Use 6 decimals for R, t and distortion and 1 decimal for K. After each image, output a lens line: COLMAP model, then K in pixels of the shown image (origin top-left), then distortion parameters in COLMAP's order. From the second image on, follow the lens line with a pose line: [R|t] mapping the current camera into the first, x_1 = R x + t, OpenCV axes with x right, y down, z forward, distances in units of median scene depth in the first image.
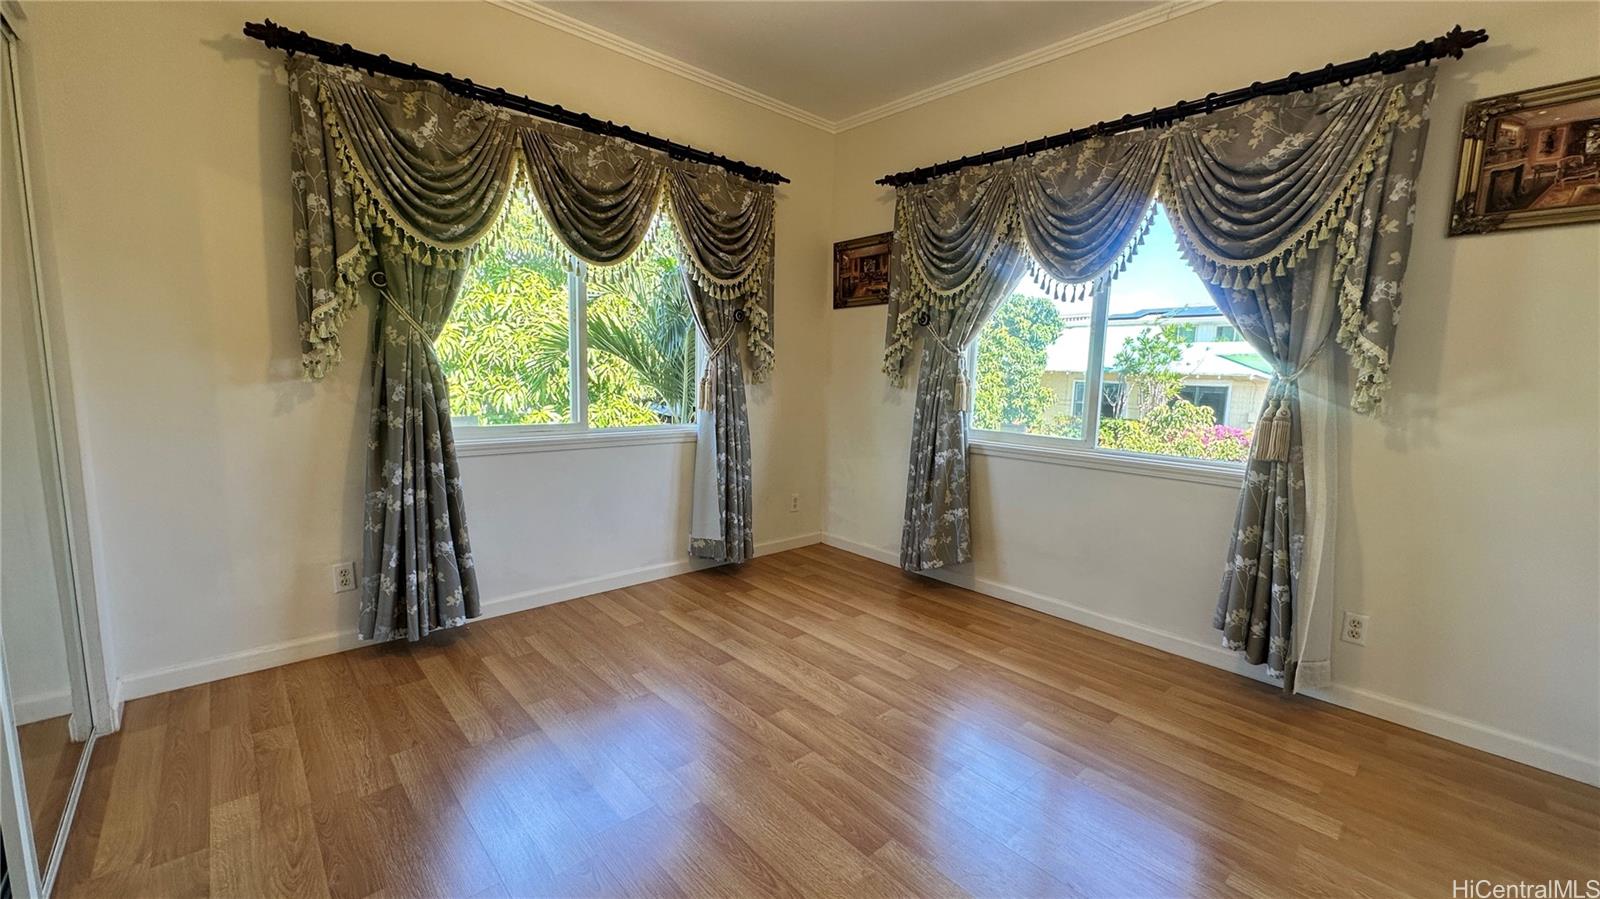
lens RADIAL K [[635.9, 0, 799.5], [0, 635.9, 446.8], [0, 0, 1]] dist [0.022223, -0.000055]
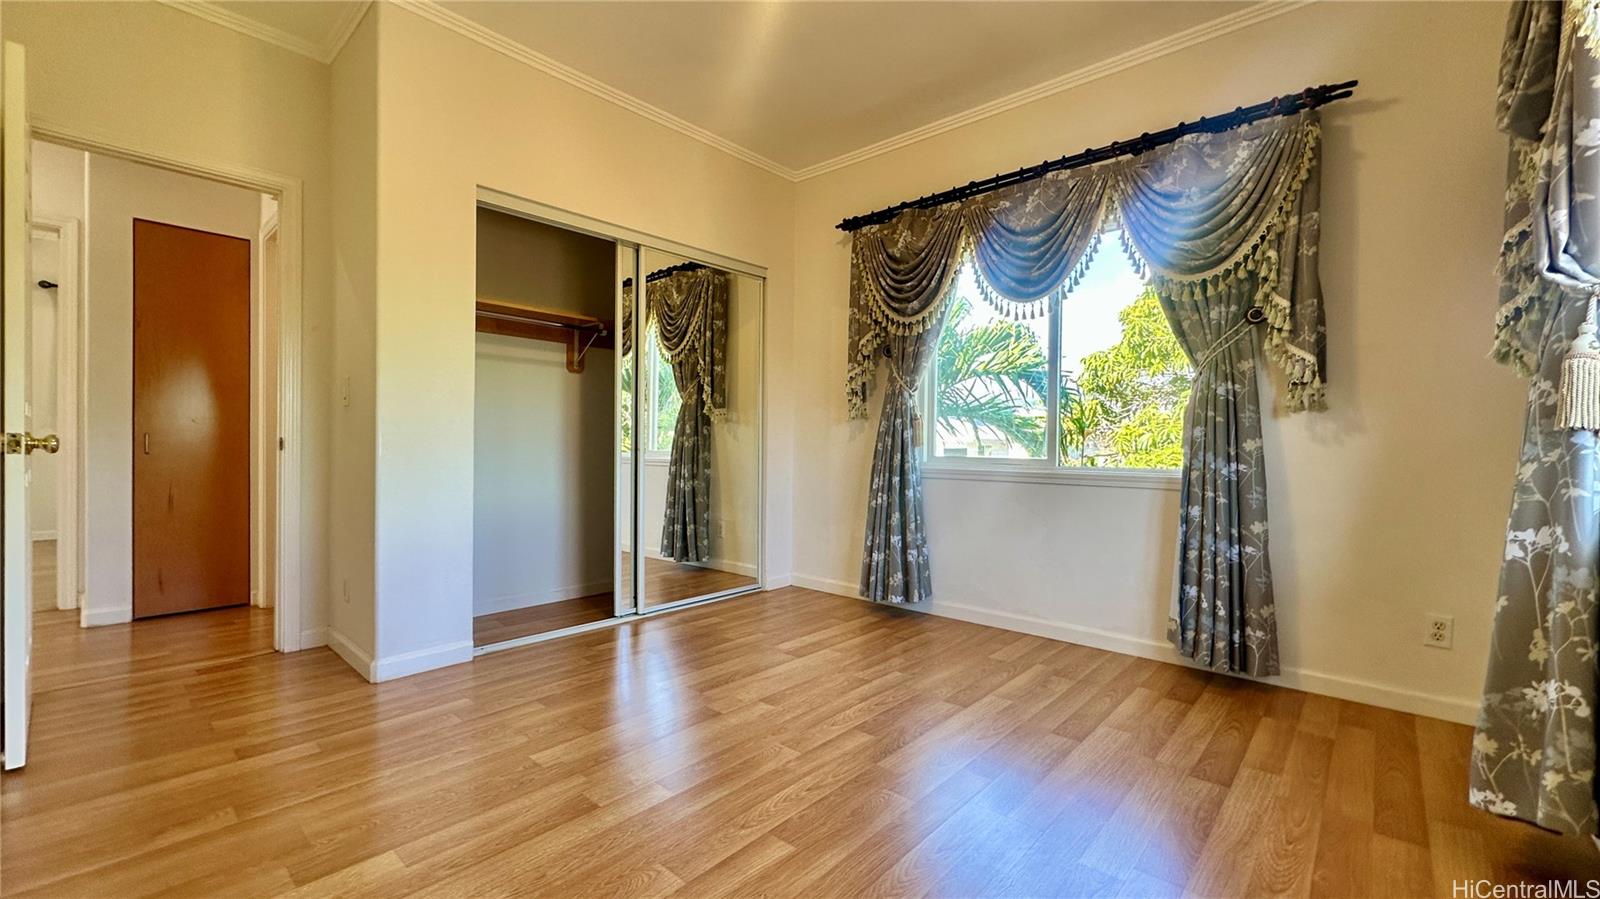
lens RADIAL K [[635.9, 0, 785.1], [0, 635.9, 438.6], [0, 0, 1]] dist [0.022223, -0.000055]
pose [[0.122067, -0.027344, -0.992145, 0.734594], [-0.125651, 0.991152, -0.042776, 0.032075], [0.984536, 0.129886, 0.117552, 0.583168]]
